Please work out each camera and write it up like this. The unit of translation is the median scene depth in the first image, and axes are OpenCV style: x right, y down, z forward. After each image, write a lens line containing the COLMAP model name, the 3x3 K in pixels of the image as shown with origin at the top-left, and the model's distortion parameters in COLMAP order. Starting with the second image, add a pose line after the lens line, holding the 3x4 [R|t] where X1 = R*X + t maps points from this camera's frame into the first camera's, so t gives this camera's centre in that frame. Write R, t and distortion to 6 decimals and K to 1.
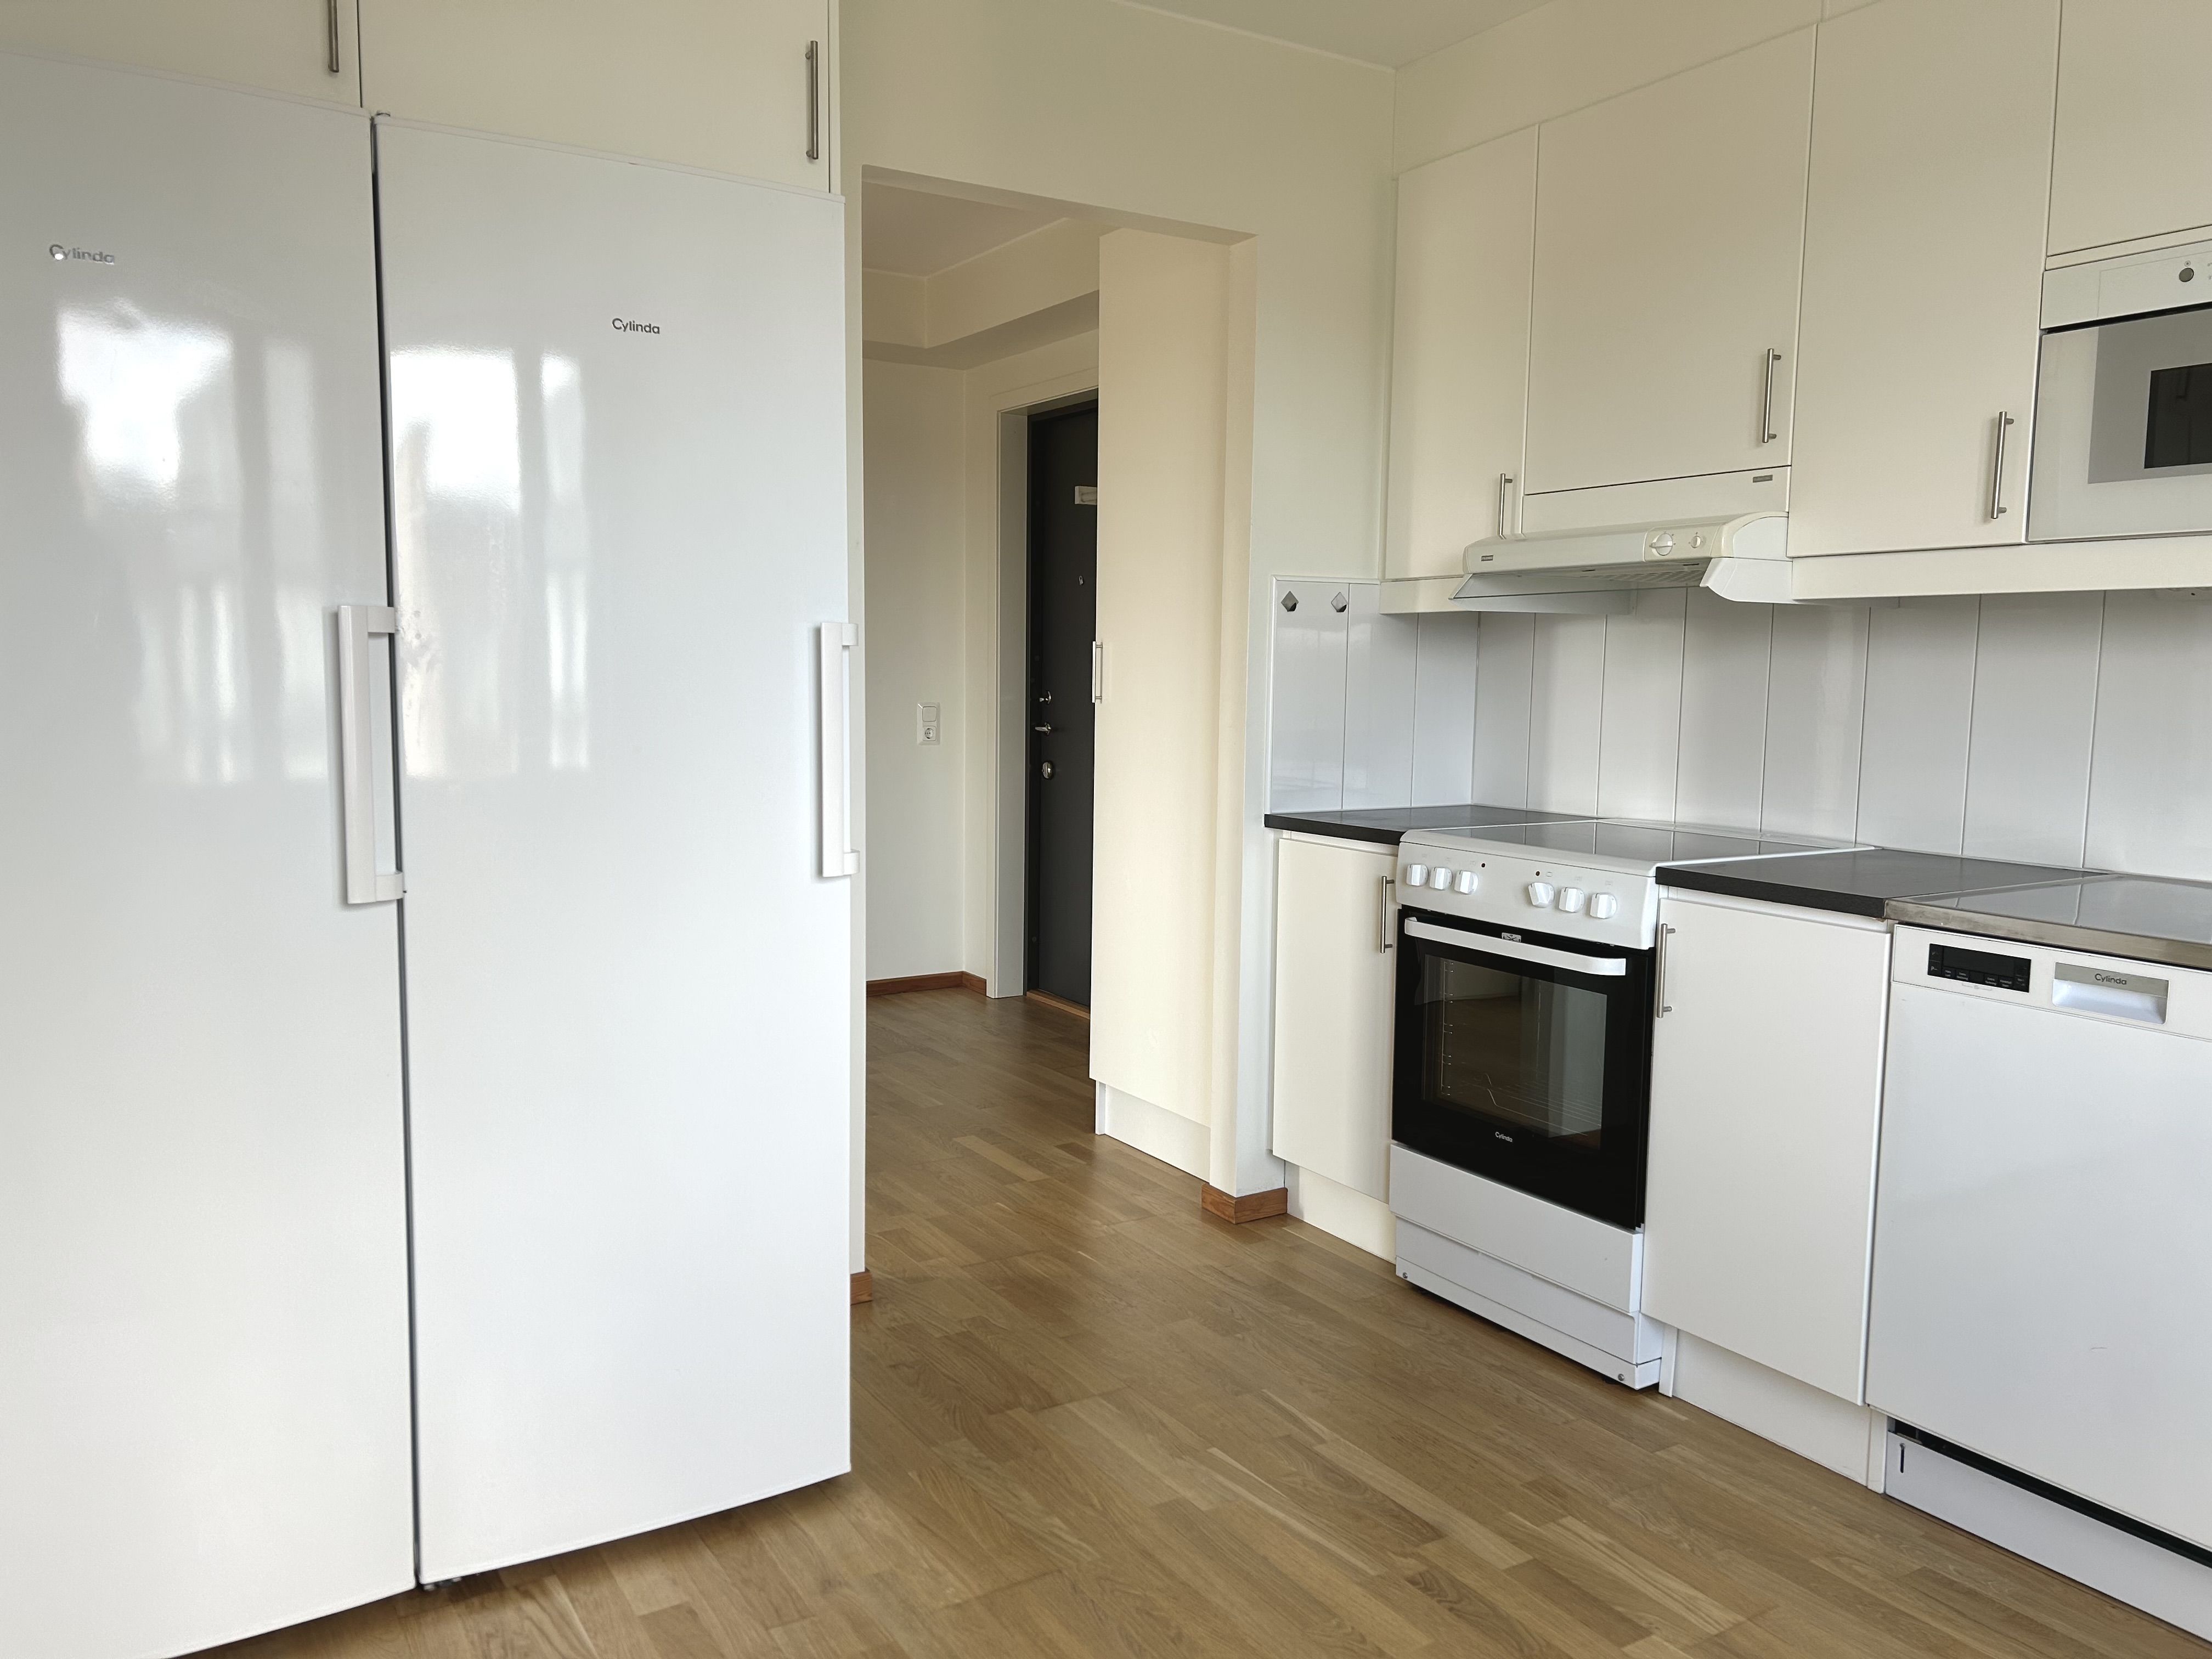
lens RADIAL K [[1646.7, 0, 1111.5], [0, 1646.7, 837.9], [0, 0, 1]] dist [0.034002, -0.044682]
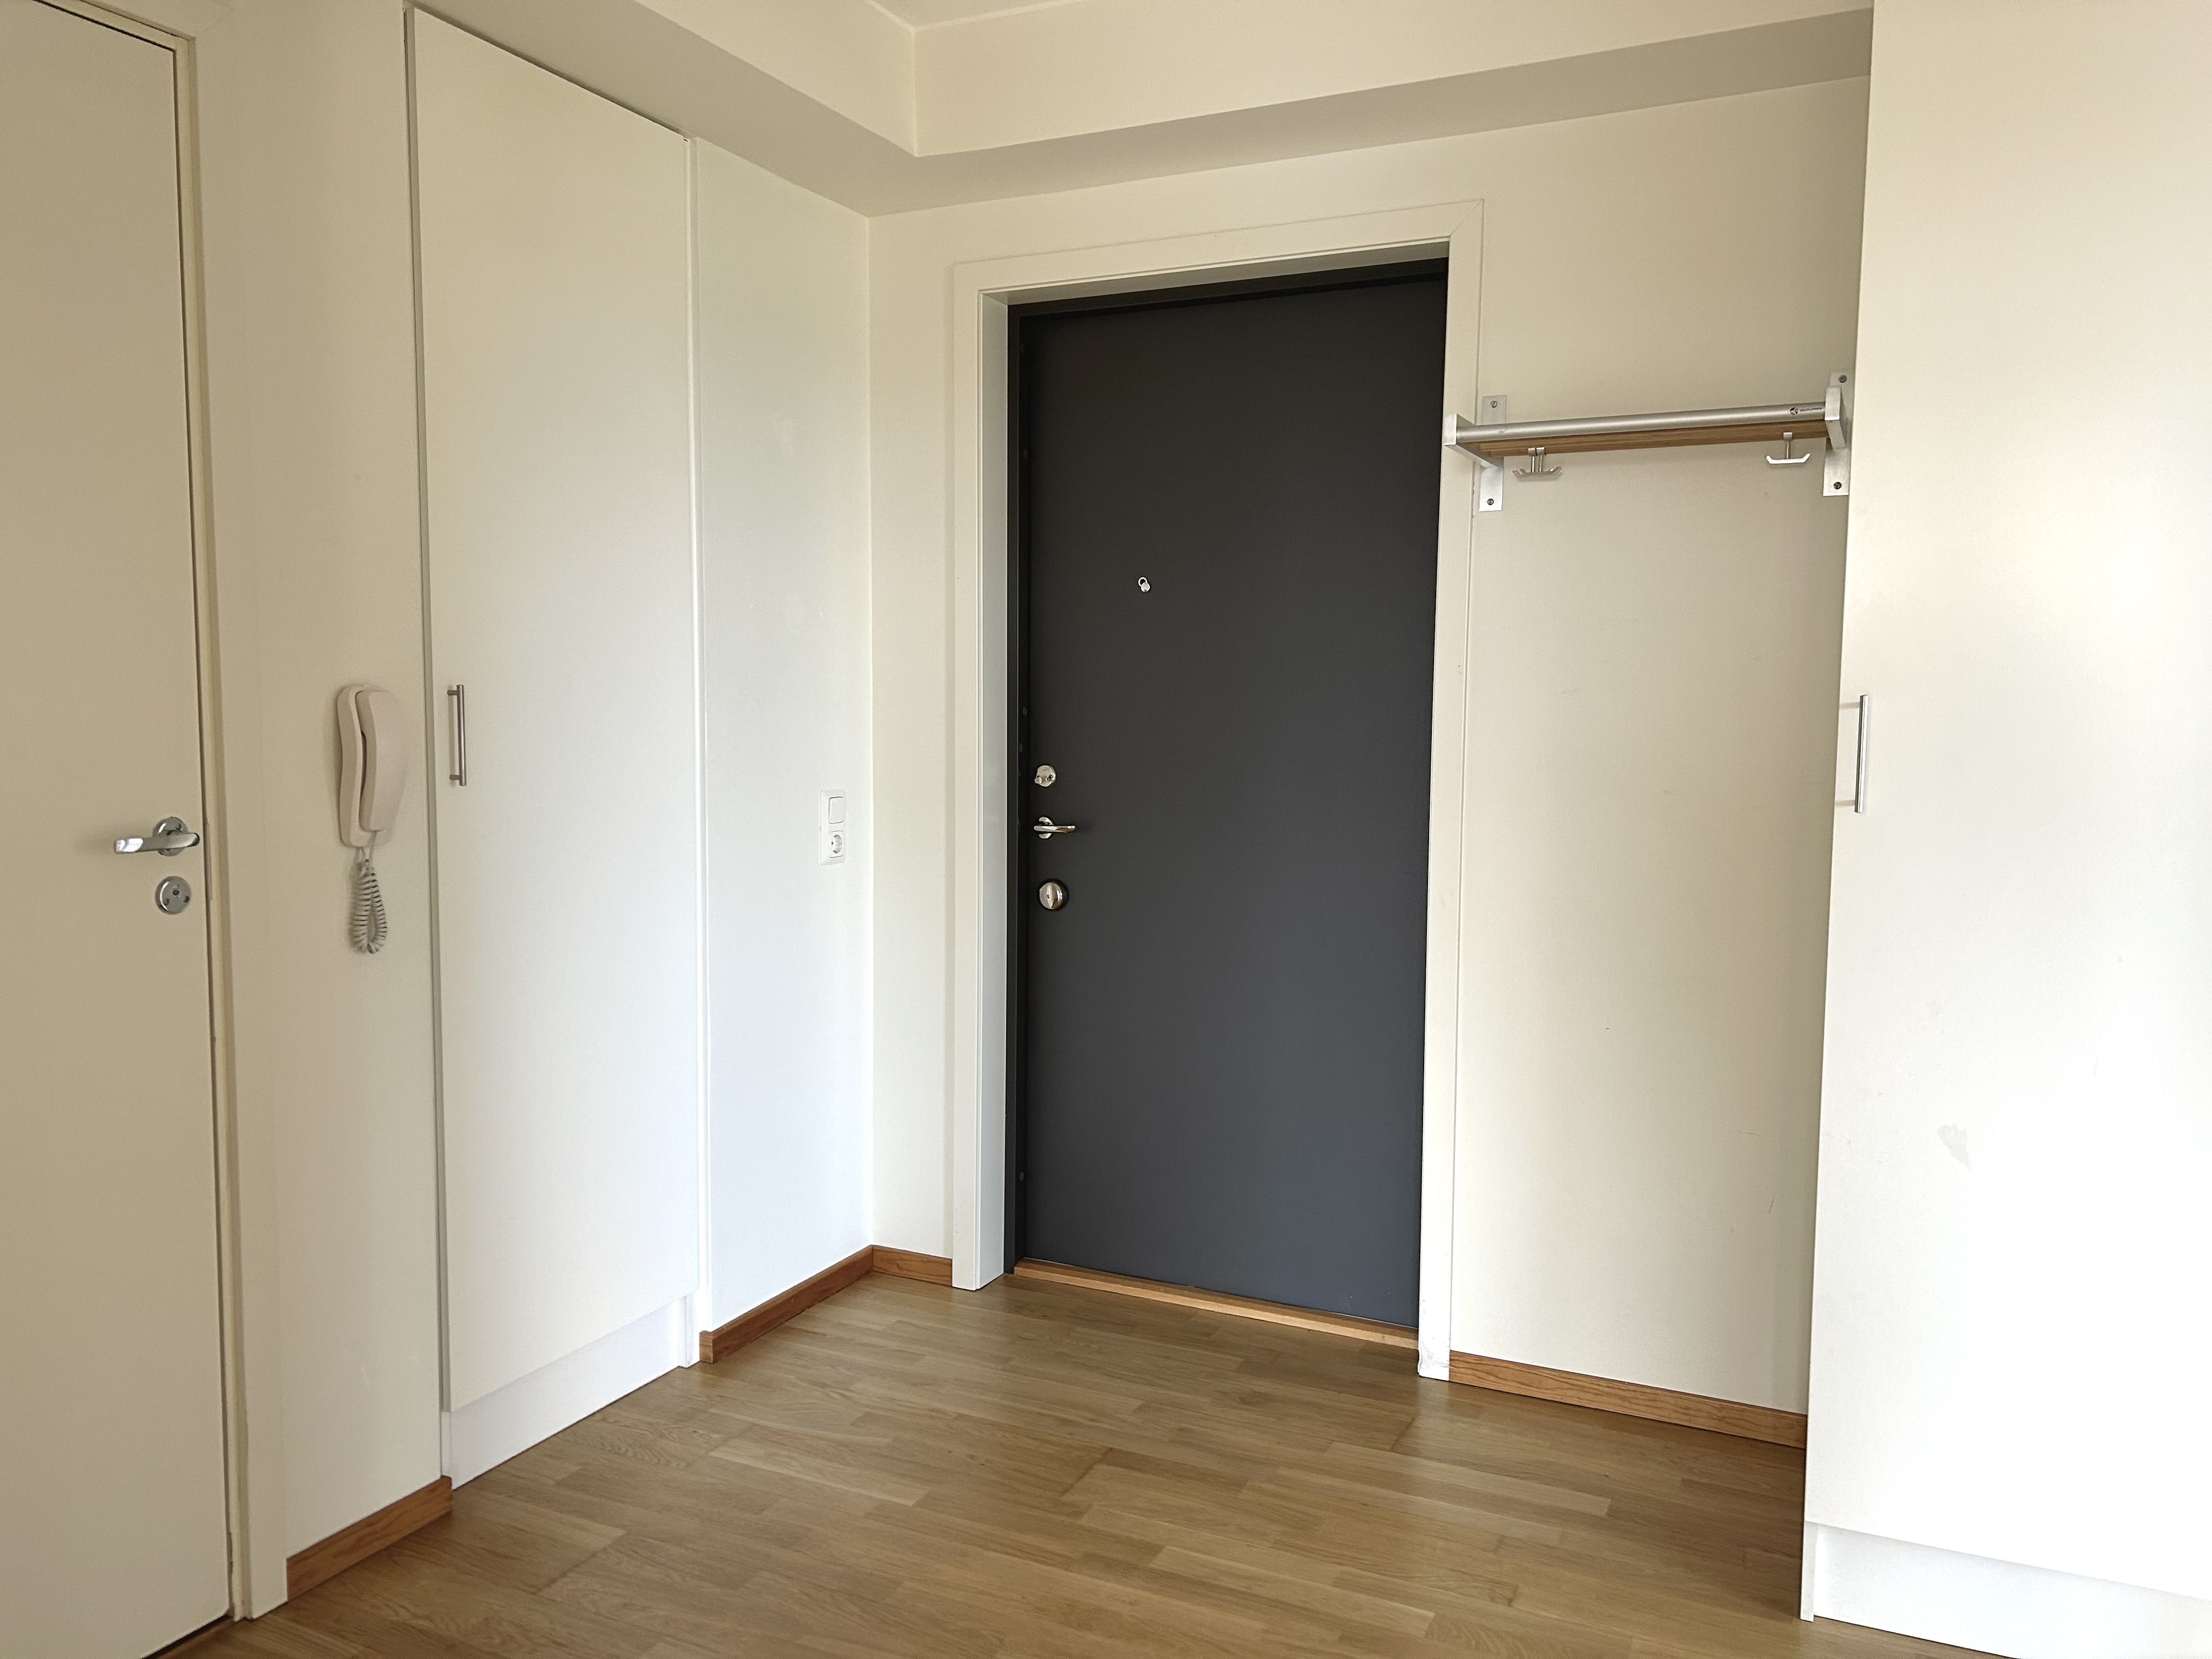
lens RADIAL K [[1646.7, 0, 1101.3], [0, 1646.7, 815.9], [0, 0, 1]] dist [0.034002, -0.044682]
pose [[0.849122, -0.041991, 0.526525, -0.340459], [0.061455, 0.997919, -0.019522, -0.057451], [-0.524609, 0.048934, 0.849936, 0.477500]]
